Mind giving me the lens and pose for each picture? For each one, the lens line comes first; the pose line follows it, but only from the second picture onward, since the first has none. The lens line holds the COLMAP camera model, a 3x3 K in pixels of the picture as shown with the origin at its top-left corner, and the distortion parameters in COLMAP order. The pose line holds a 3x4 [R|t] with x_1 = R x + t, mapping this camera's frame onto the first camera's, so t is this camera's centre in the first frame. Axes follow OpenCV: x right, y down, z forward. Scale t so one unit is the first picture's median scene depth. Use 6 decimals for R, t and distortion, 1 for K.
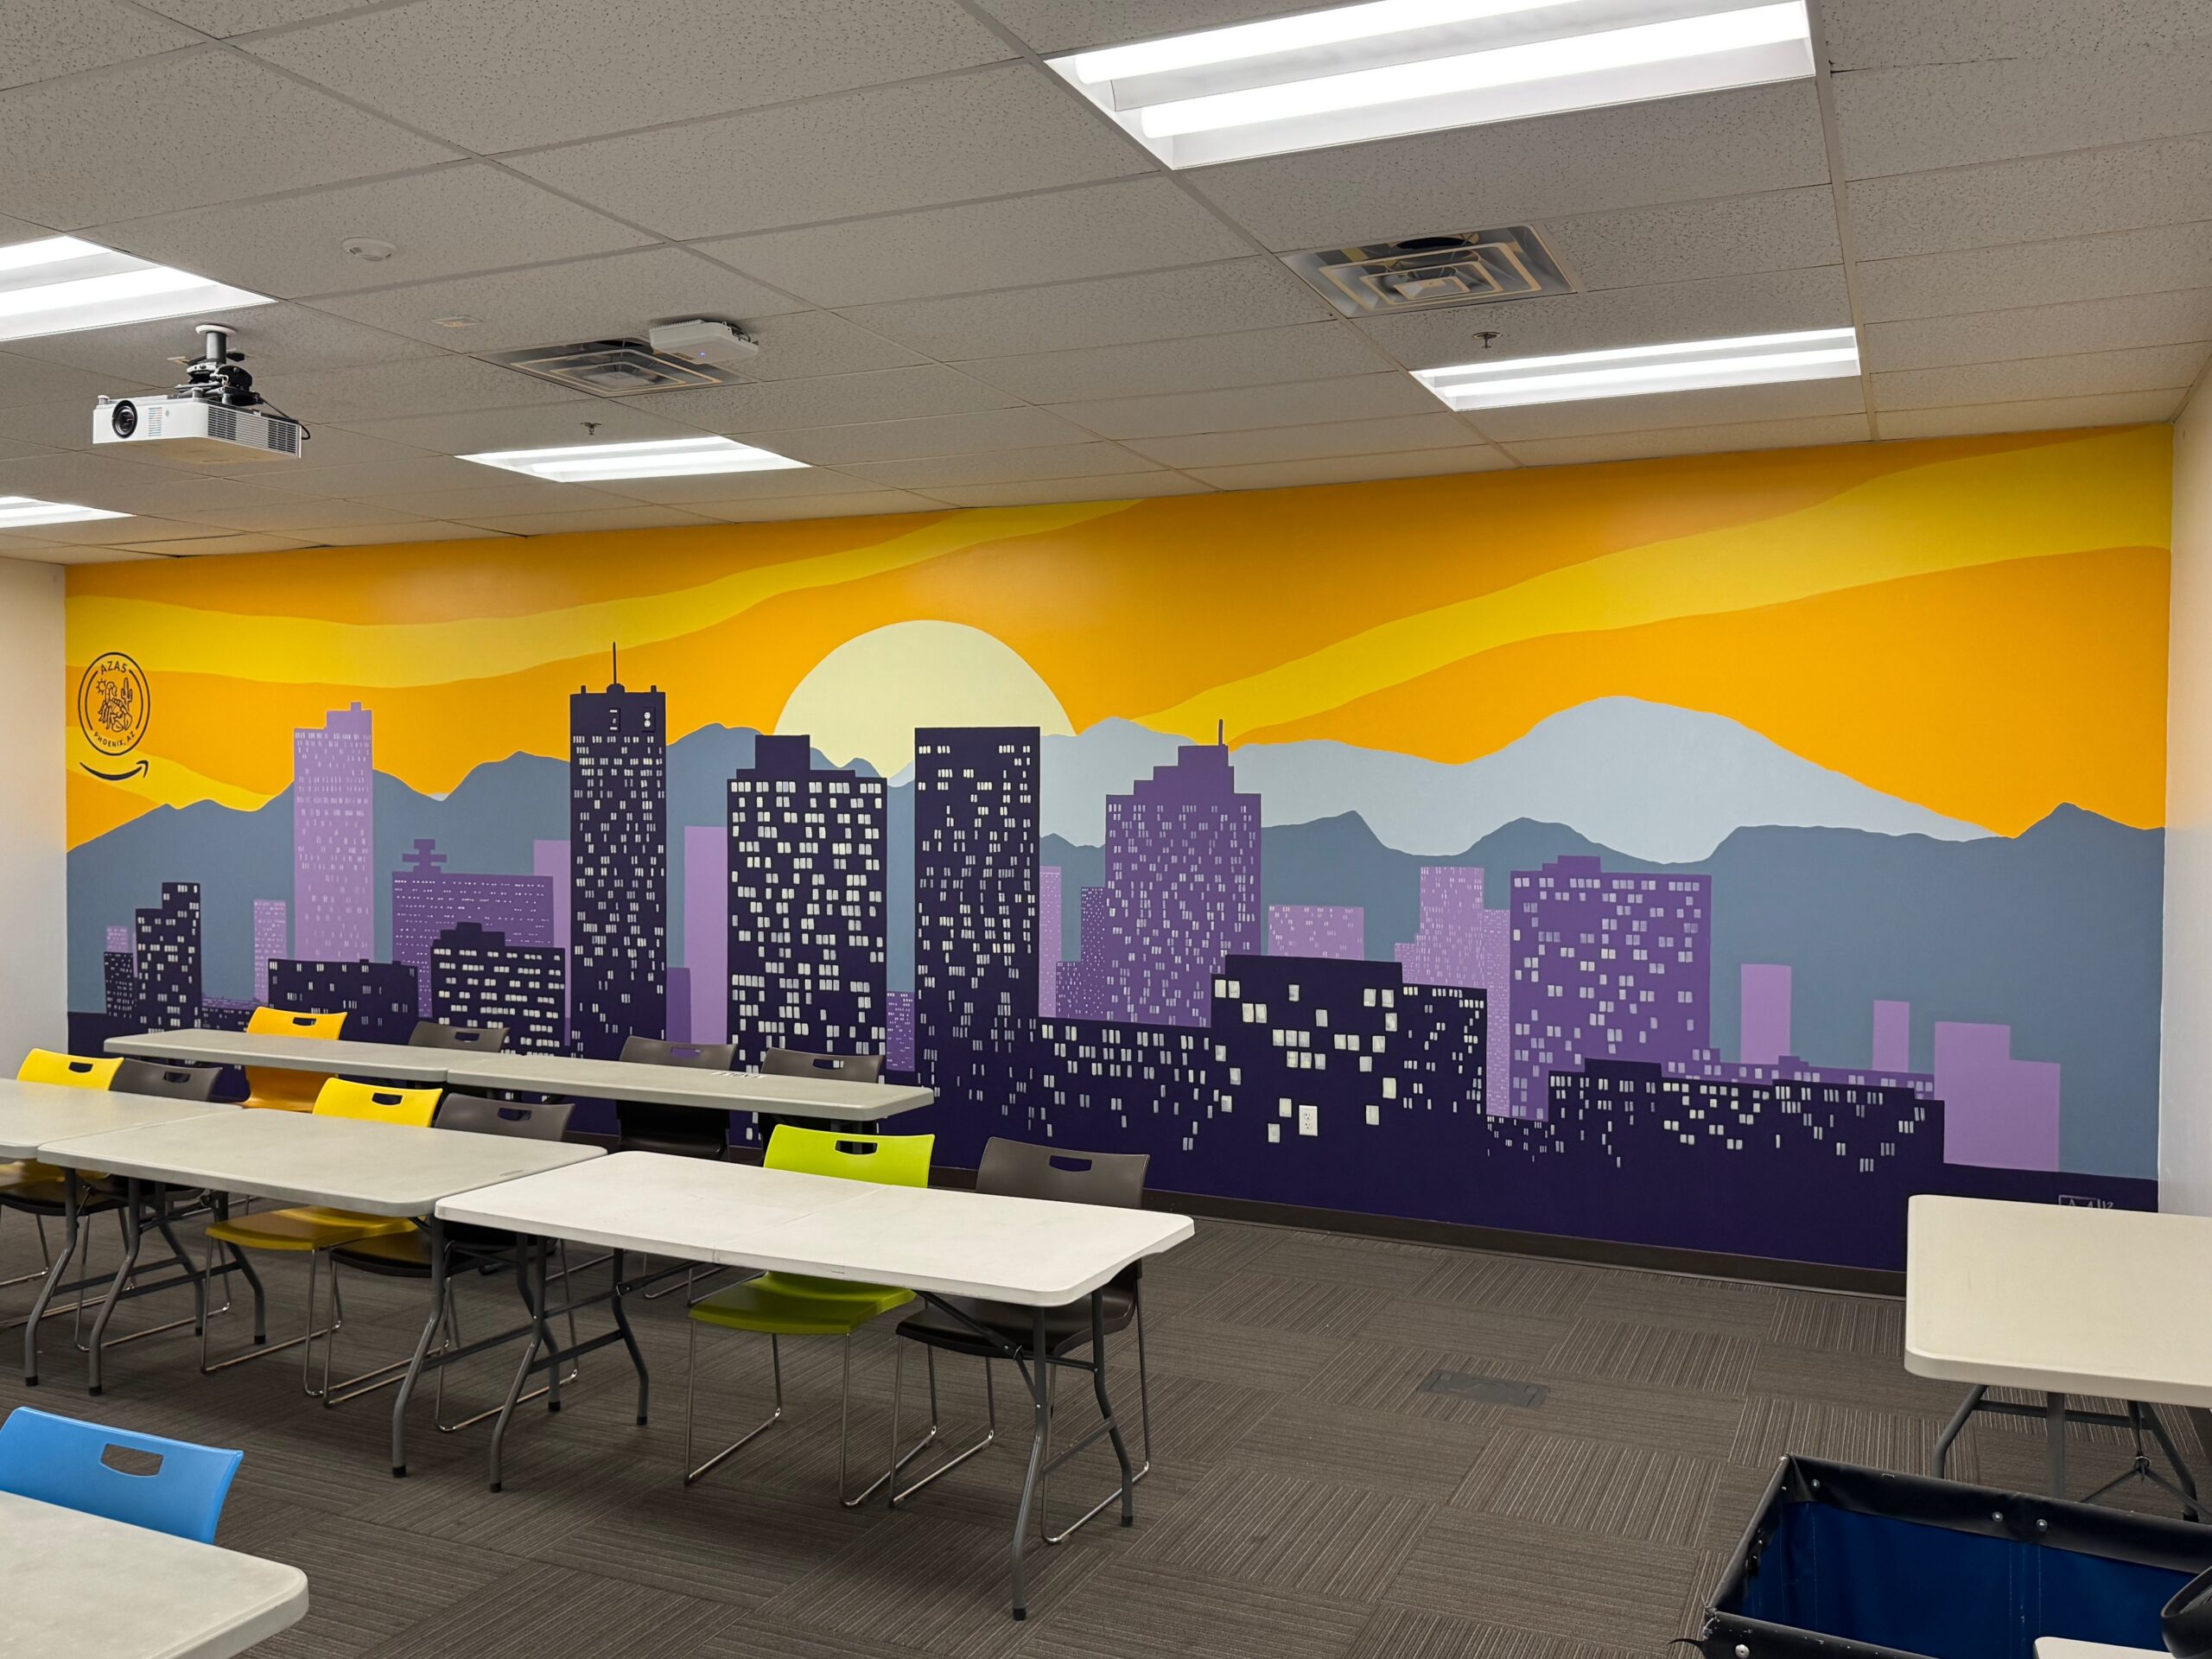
lens RADIAL K [[1790.4, 0, 1098.3], [0, 1790.4, 836.3], [0, 0, 1]] dist [0.162838, -0.259250]
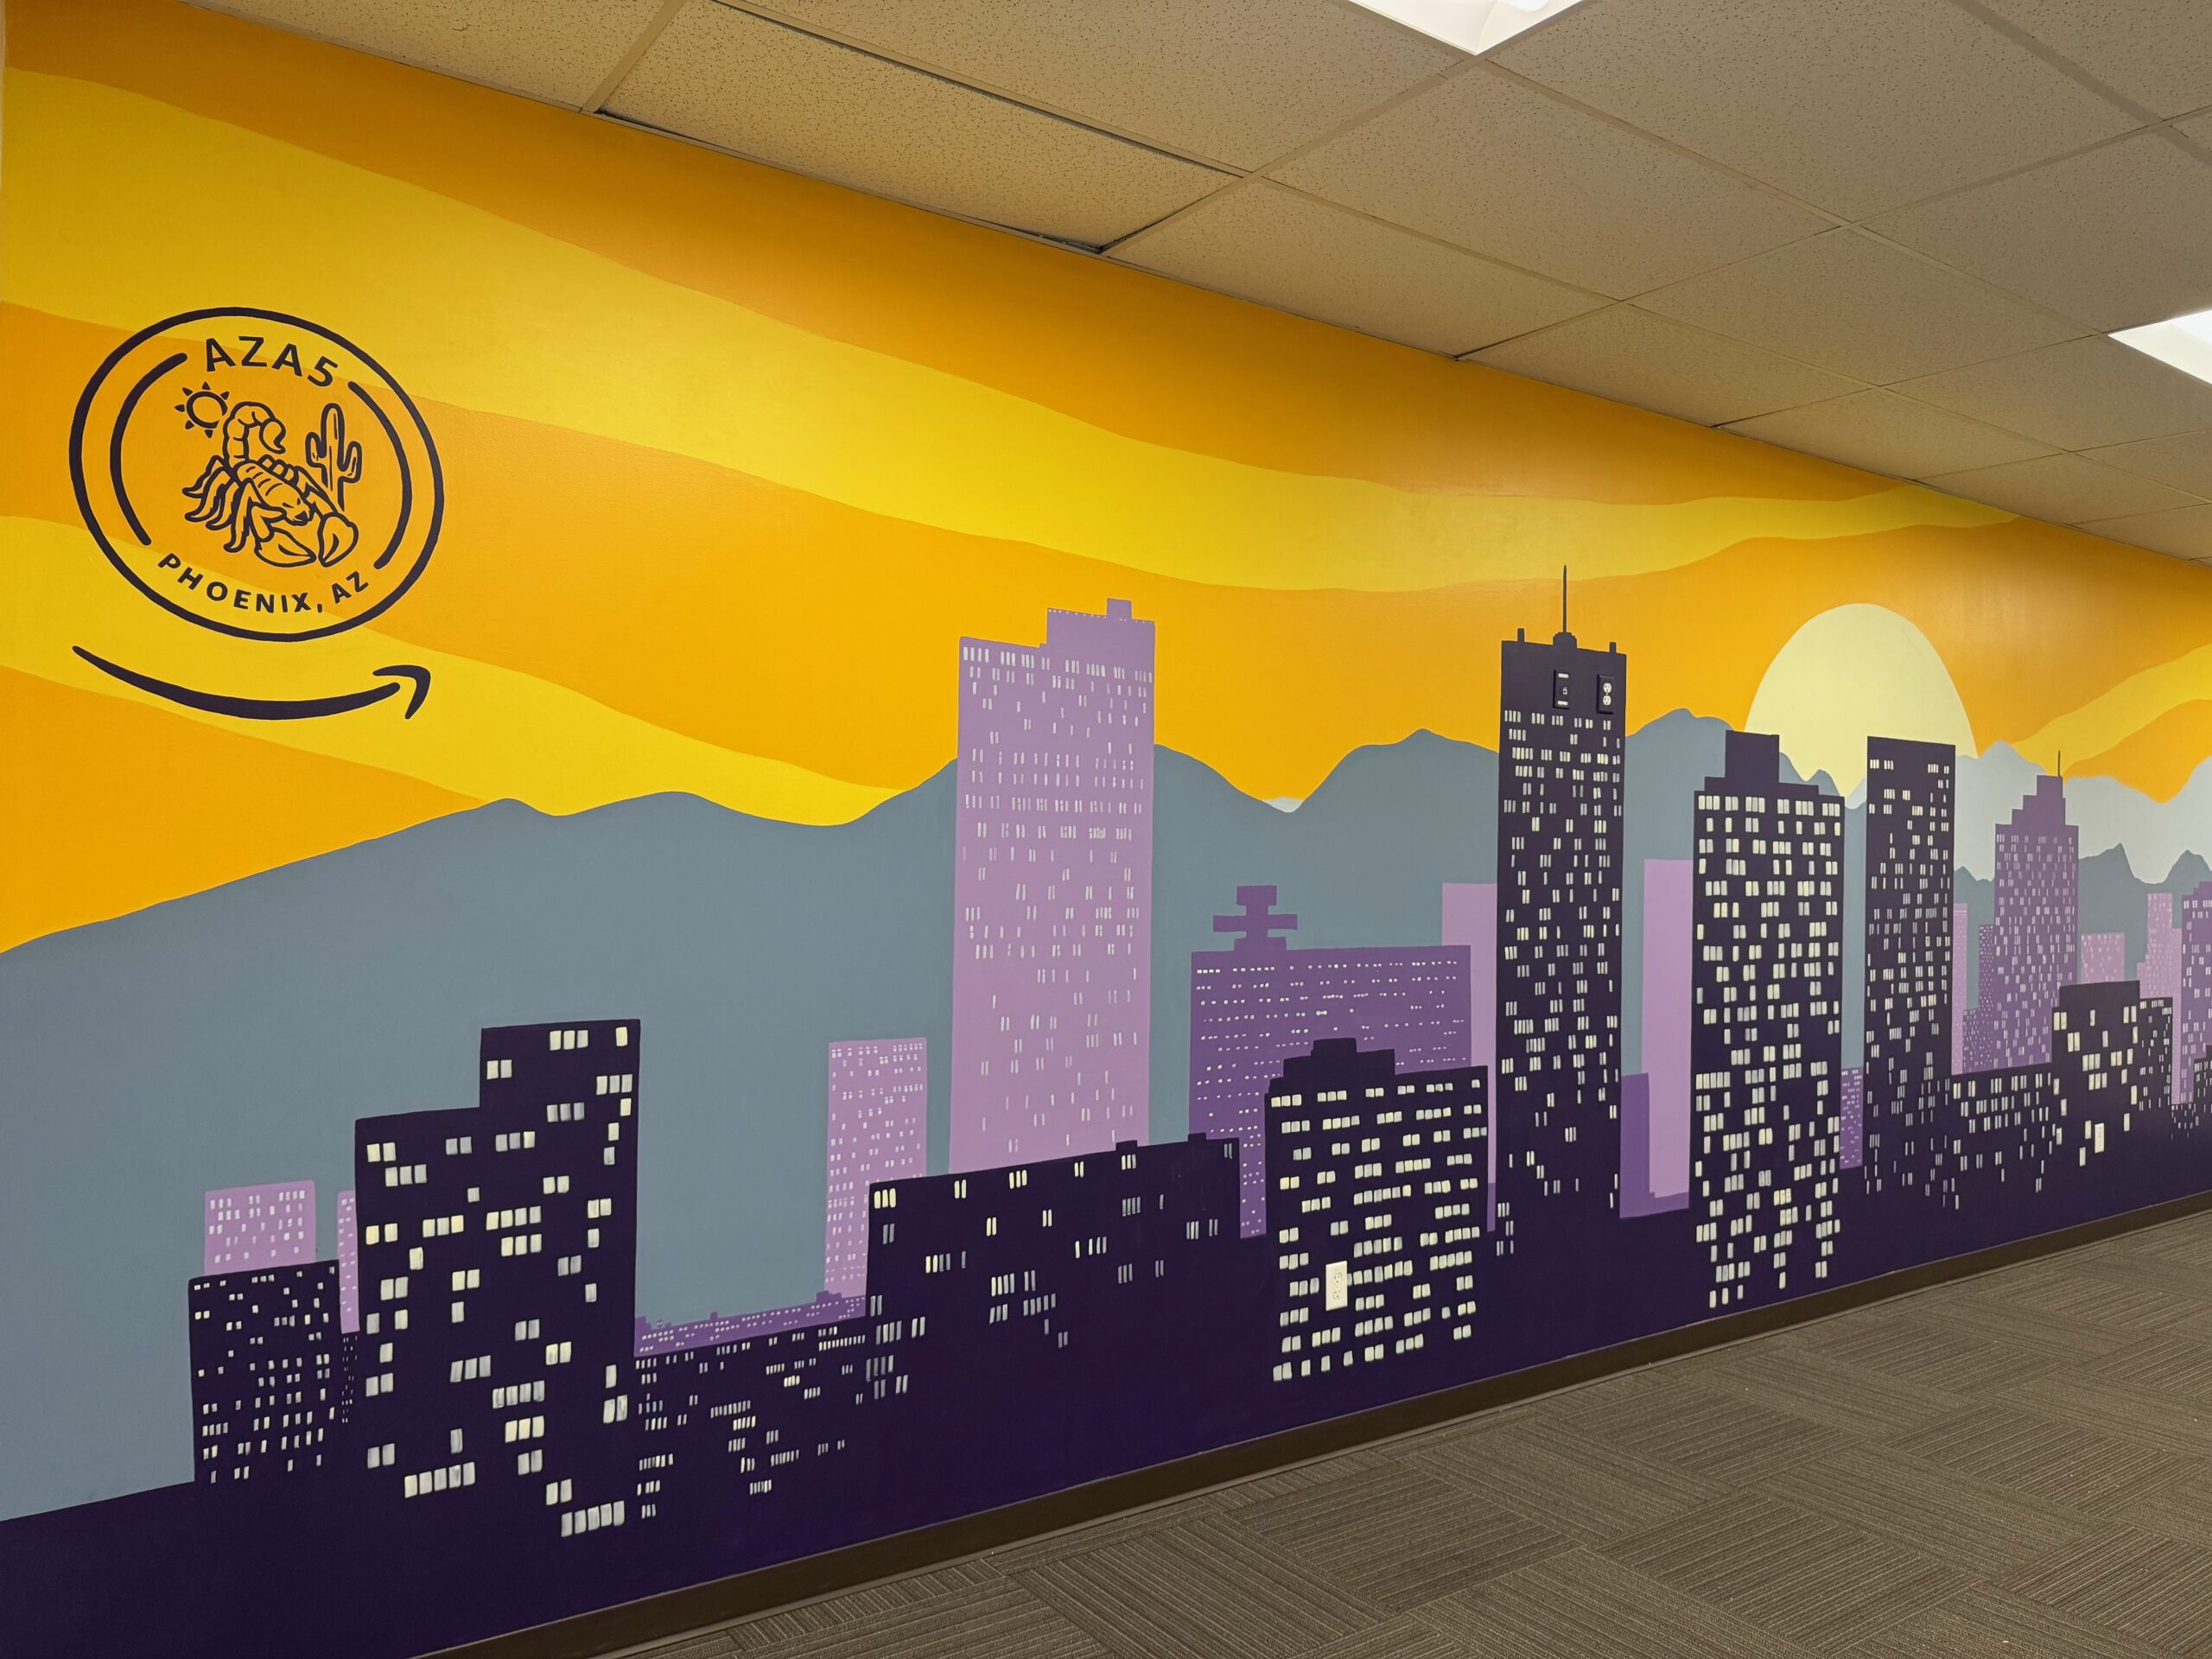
lens RADIAL K [[1433.7, 0, 1041.6], [0, 1433.7, 830.9], [0, 0, 1]] dist [0.158418, -0.227753]
pose [[0.539758, 0.012620, 0.841725, -0.842215], [0.005088, 0.999820, -0.018253, -0.007650], [-0.841805, 0.014135, 0.539597, 0.939862]]
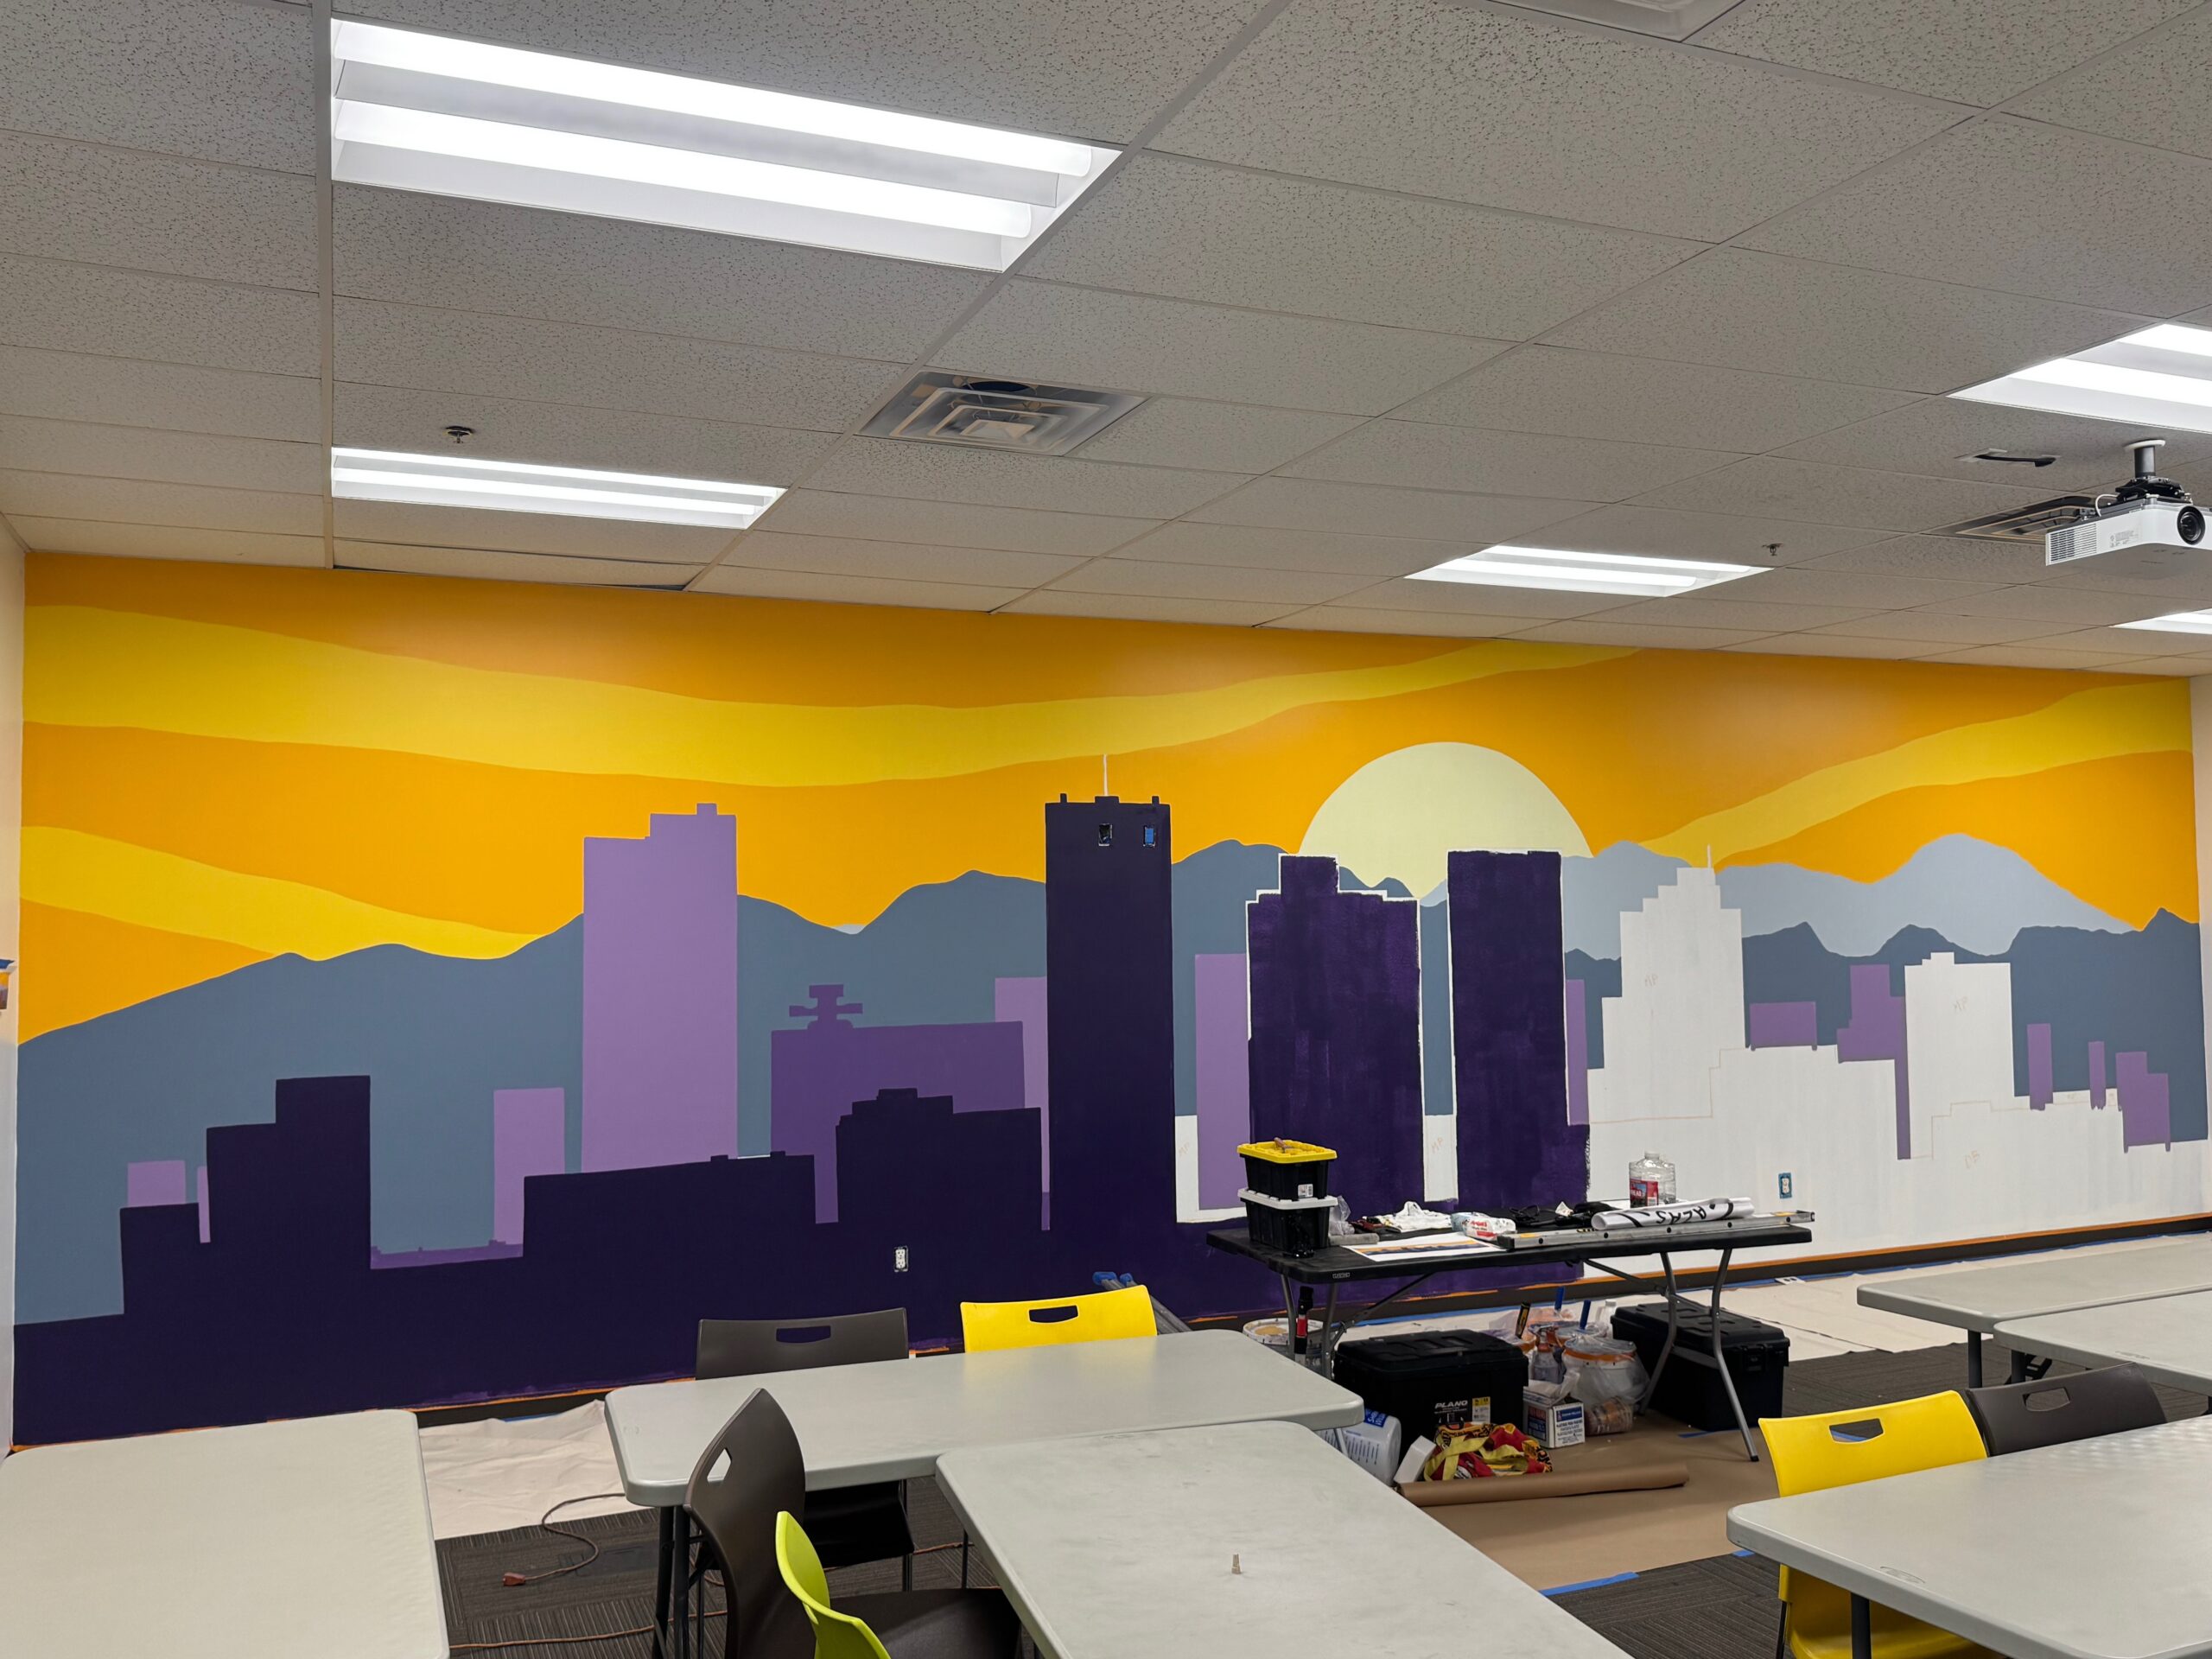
lens RADIAL K [[1790.4, 0, 1098.3], [0, 1790.4, 836.3], [0, 0, 1]] dist [0.162838, -0.259250]
pose [[0.675936, 0.020297, 0.736681, -0.961142], [0.034164, 0.997683, -0.058835, -0.013952], [-0.736168, 0.064937, 0.673677, 0.455271]]
